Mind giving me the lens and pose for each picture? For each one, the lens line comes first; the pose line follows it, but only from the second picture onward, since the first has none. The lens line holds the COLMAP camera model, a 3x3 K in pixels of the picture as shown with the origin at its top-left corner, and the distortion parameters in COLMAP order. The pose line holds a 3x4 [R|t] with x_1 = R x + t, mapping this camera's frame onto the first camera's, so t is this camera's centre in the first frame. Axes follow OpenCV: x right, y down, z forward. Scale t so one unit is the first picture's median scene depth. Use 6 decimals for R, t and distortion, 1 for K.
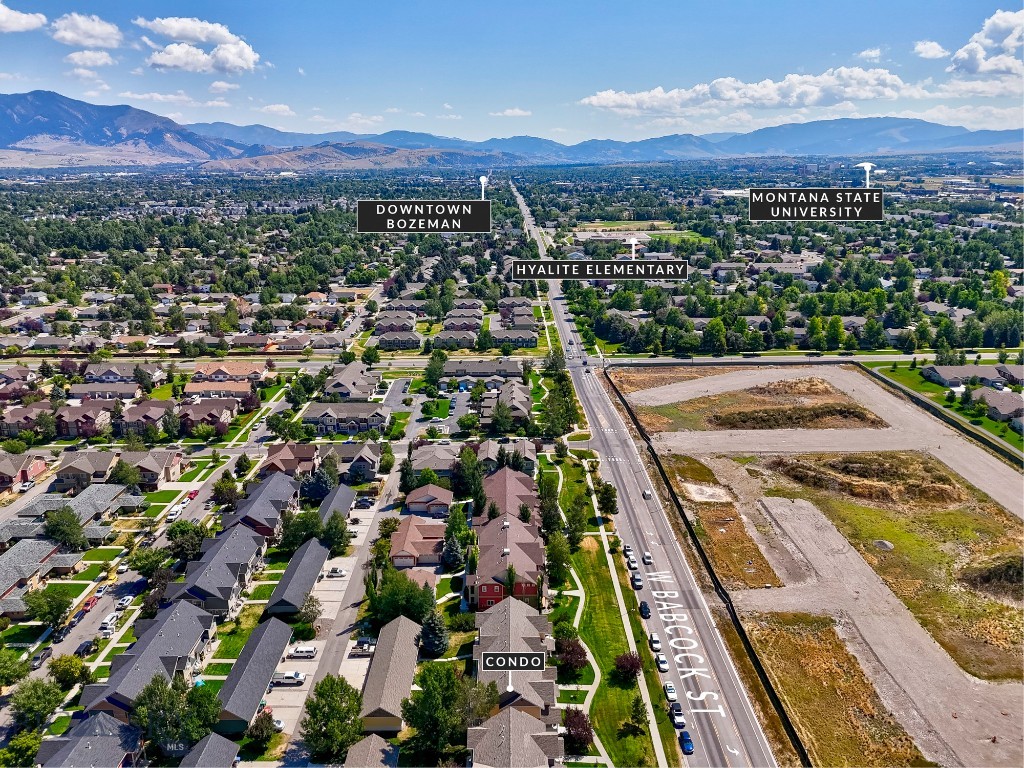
lens RADIAL K [[760.4, 0, 512.0], [0, 760.4, 384.0], [0, 0, 1]] dist [0.112101, -0.138531]
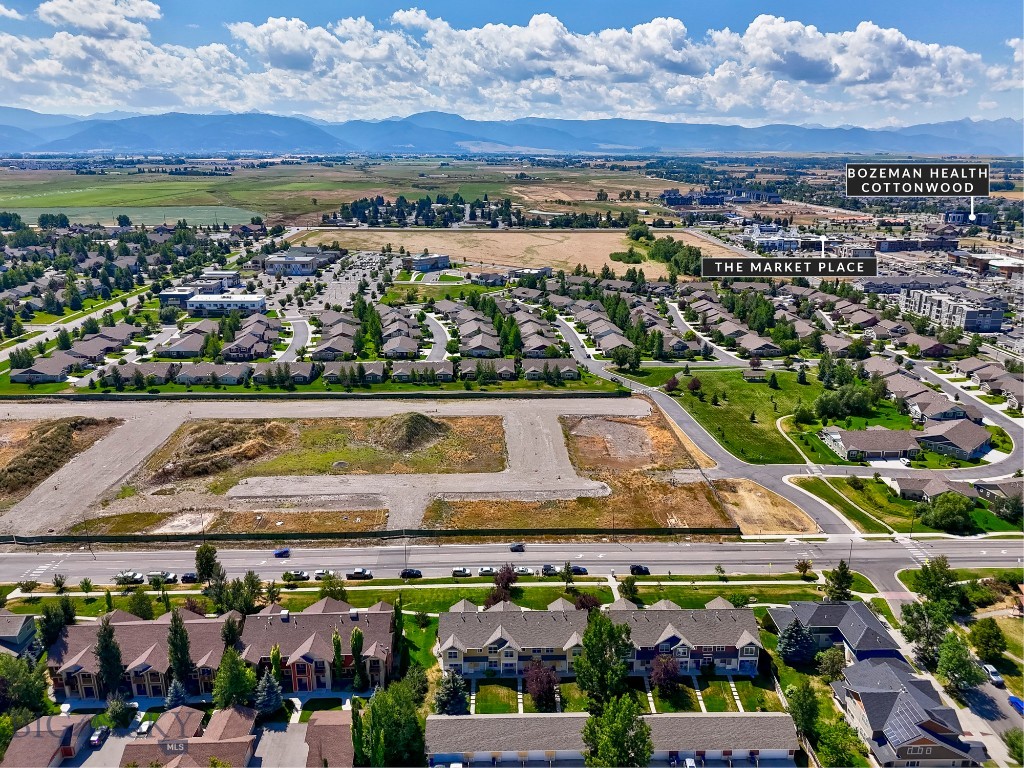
lens RADIAL K [[760.4, 0, 512.0], [0, 760.4, 384.0], [0, 0, 1]] dist [0.112101, -0.138531]
pose [[-0.017863, -0.286513, 0.957910, -0.553386], [0.287701, 0.916070, 0.279364, -0.144829], [-0.957554, 0.280582, 0.066066, 0.523014]]
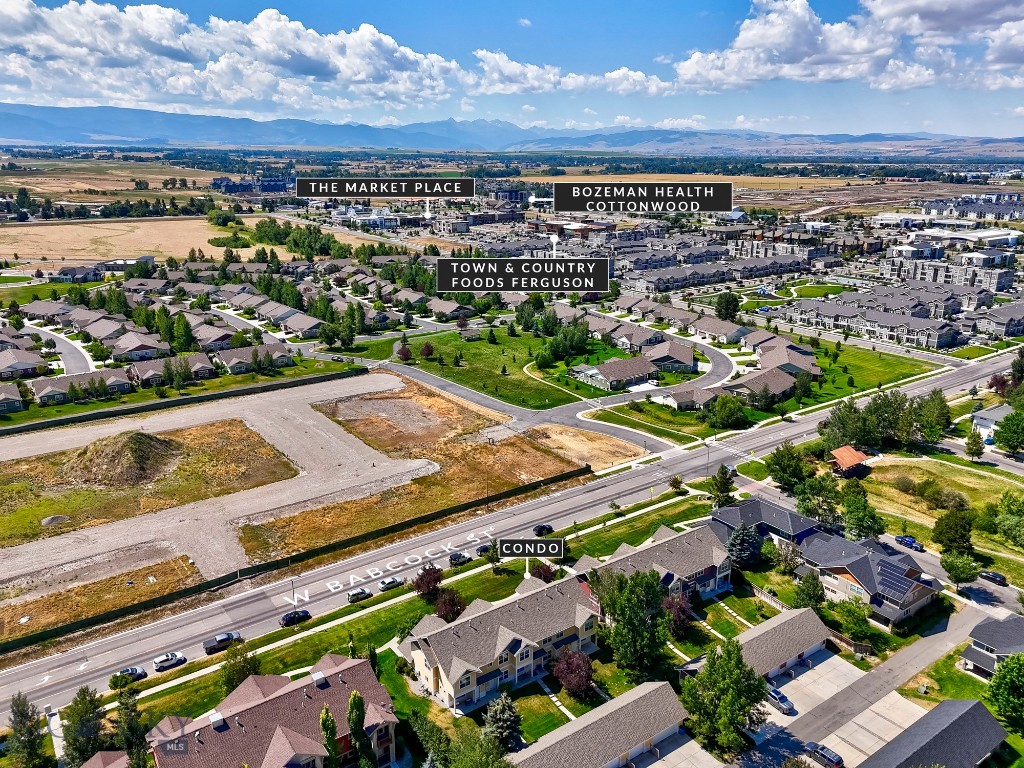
lens RADIAL K [[760.4, 0, 512.0], [0, 760.4, 384.0], [0, 0, 1]] dist [0.112101, -0.138531]
pose [[-0.574420, -0.237391, 0.783382, -0.373872], [0.234576, 0.869146, 0.435384, -0.149090], [-0.784230, 0.433856, -0.443568, 0.774277]]
